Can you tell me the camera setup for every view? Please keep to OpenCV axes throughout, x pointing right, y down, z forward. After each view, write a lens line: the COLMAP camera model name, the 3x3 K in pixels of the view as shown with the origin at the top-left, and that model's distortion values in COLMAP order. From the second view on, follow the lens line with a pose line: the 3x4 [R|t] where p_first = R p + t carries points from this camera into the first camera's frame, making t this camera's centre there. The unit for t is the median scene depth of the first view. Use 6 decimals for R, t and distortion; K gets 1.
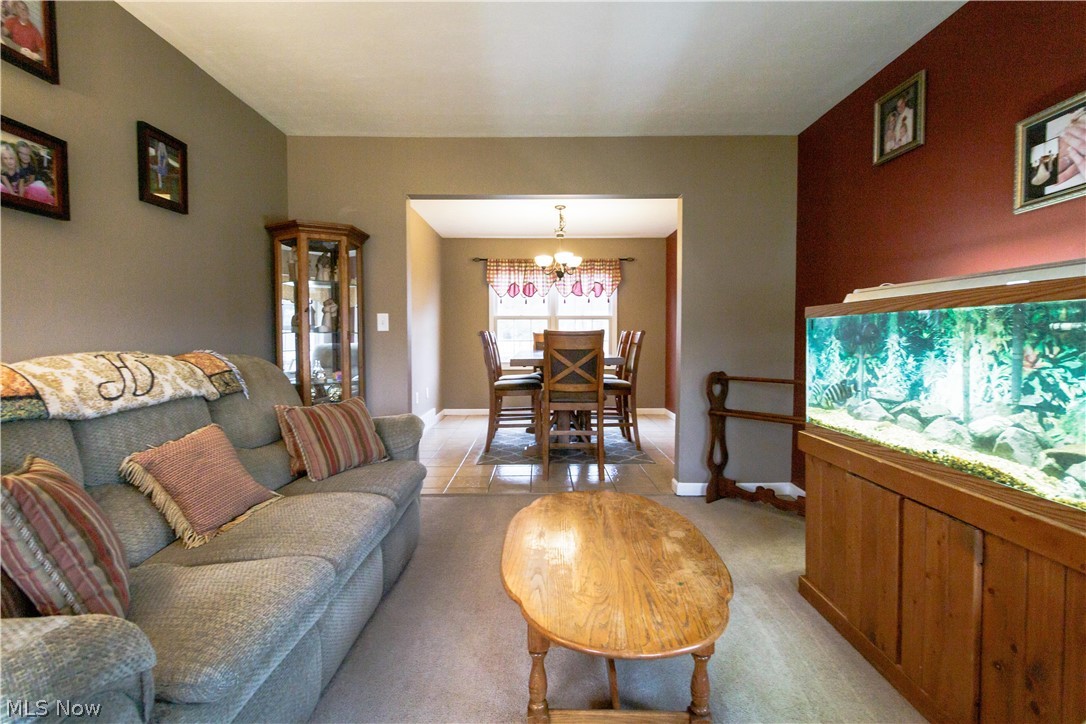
lens RADIAL K [[526.7, 0, 545.5], [0, 526.7, 358.0], [0, 0, 1]] dist [0.001622, -0.002232]
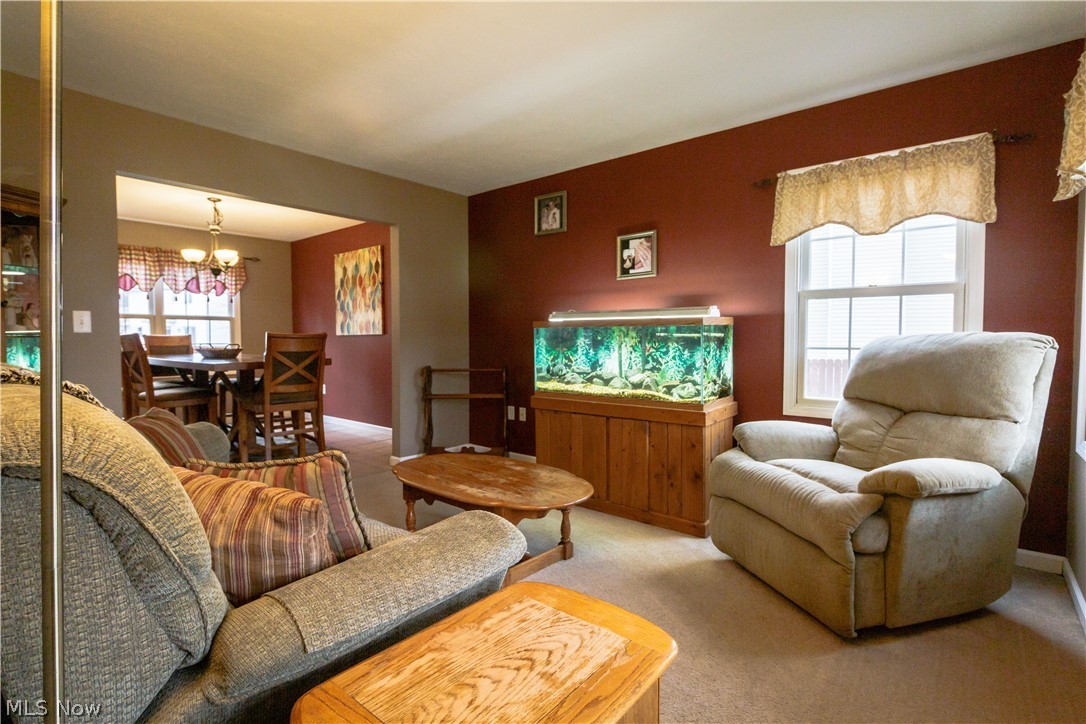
lens RADIAL K [[526.7, 0, 551.1], [0, 526.7, 359.0], [0, 0, 1]] dist [0.001622, -0.002232]
pose [[0.629087, -0.029463, 0.776776, -0.925599], [0.032095, 0.999414, 0.011915, 0.005921], [-0.776672, 0.017435, 0.629664, -0.105961]]
